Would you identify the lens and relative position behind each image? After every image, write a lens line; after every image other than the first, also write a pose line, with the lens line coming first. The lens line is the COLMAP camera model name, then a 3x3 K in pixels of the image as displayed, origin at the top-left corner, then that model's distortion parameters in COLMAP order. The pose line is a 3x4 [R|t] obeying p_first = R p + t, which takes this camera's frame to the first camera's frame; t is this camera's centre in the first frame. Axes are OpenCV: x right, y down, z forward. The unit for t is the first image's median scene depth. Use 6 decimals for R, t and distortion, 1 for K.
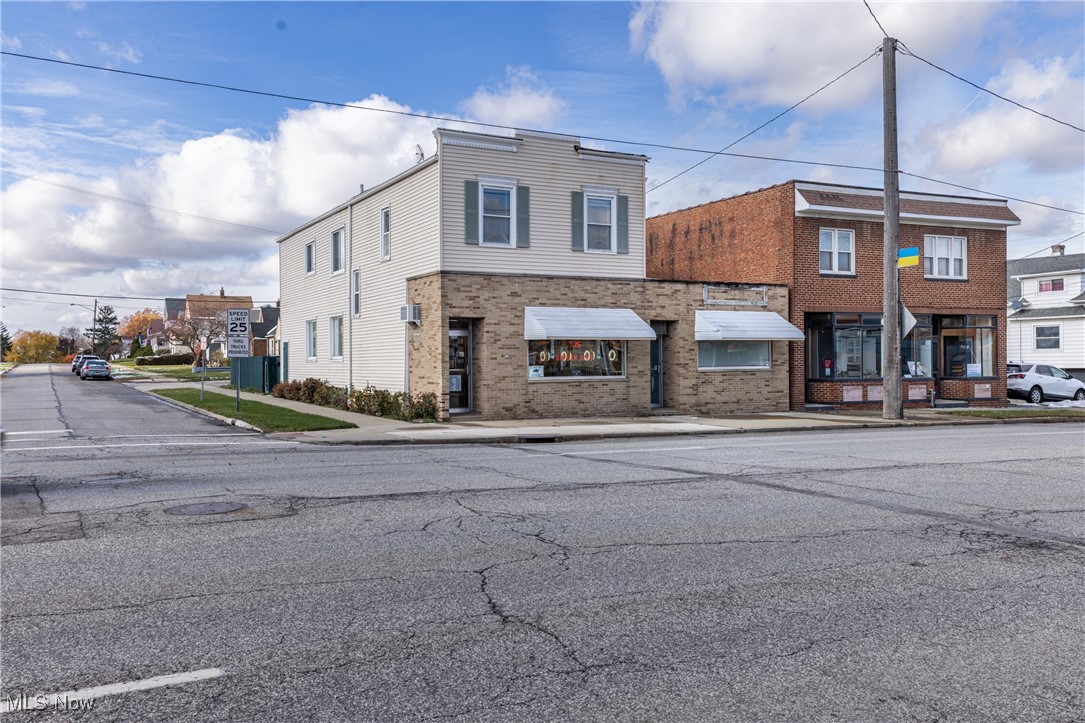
lens RADIAL K [[956.4, 0, 542.5], [0, 956.4, 361.5], [0, 0, 1]] dist [0.090609, 0.001468]
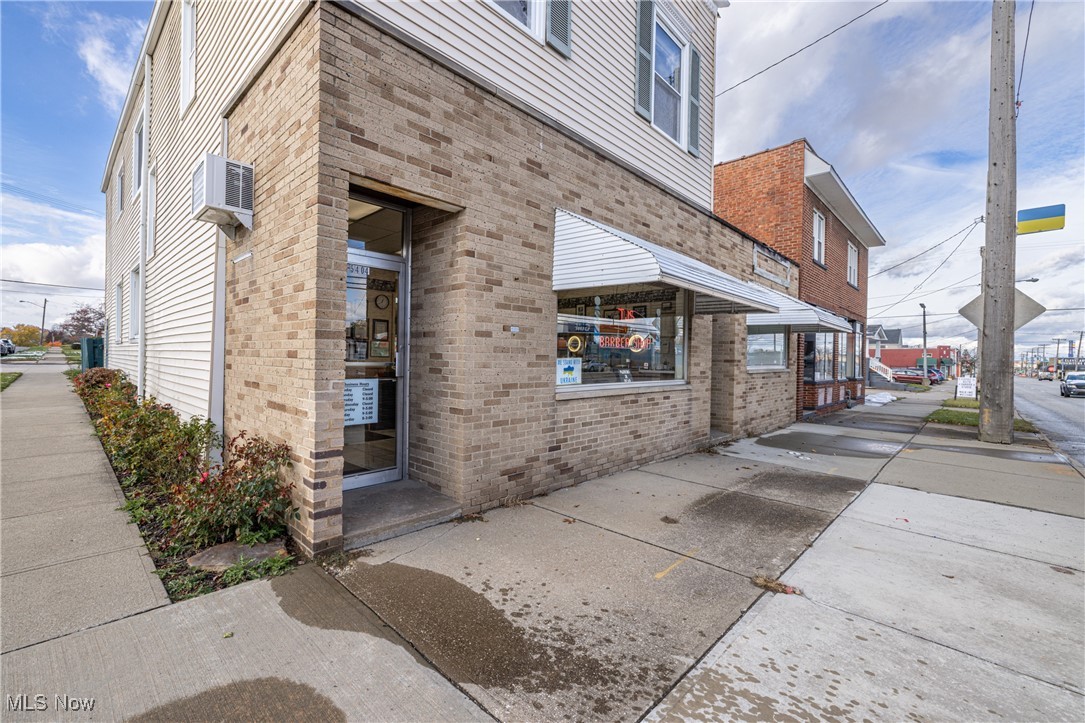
lens RADIAL K [[465.4, 0, 542.5], [0, 465.4, 361.5], [0, 0, 1]] dist [-0.014326, 0.000028]
pose [[0.949149, 0.022388, 0.314029, -0.079491], [-0.025072, 0.999675, 0.004511, 0.005295], [-0.313826, -0.012155, 0.949403, 0.794793]]
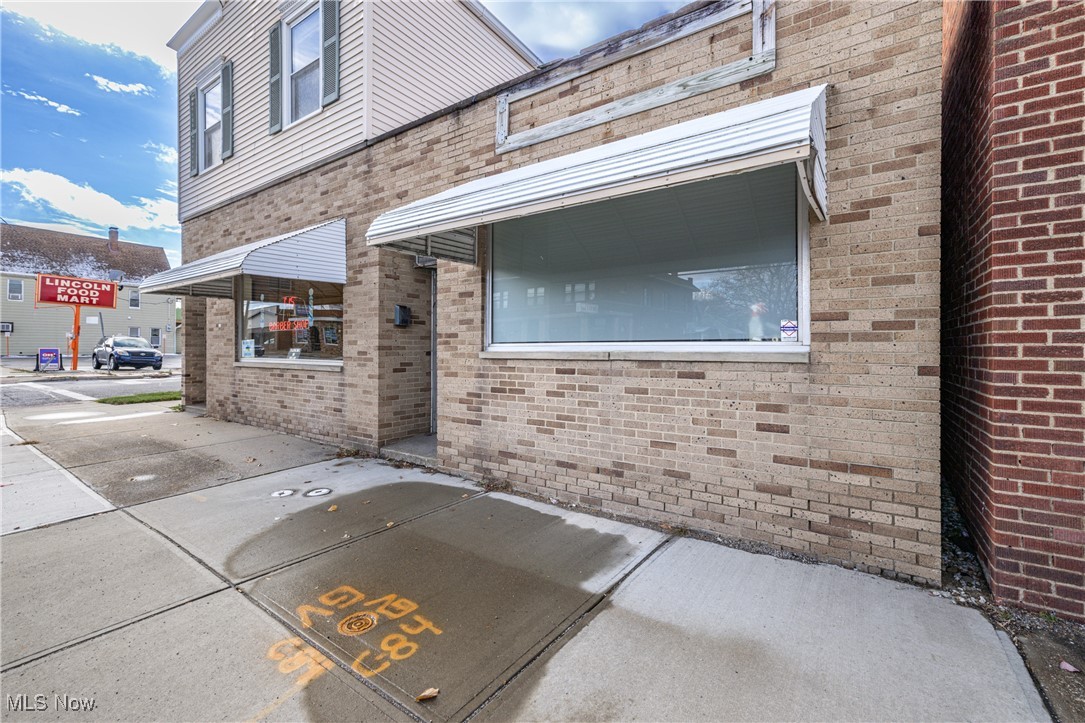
lens RADIAL K [[455.3, 0, 543.4], [0, 455.3, 349.2], [0, 0, 1]] dist [-0.030945, 0.028258]
pose [[0.451272, 0.009102, -0.892340, 0.340898], [-0.007186, 0.999953, 0.006566, 0.007125], [0.892357, 0.003449, 0.451316, 1.017997]]
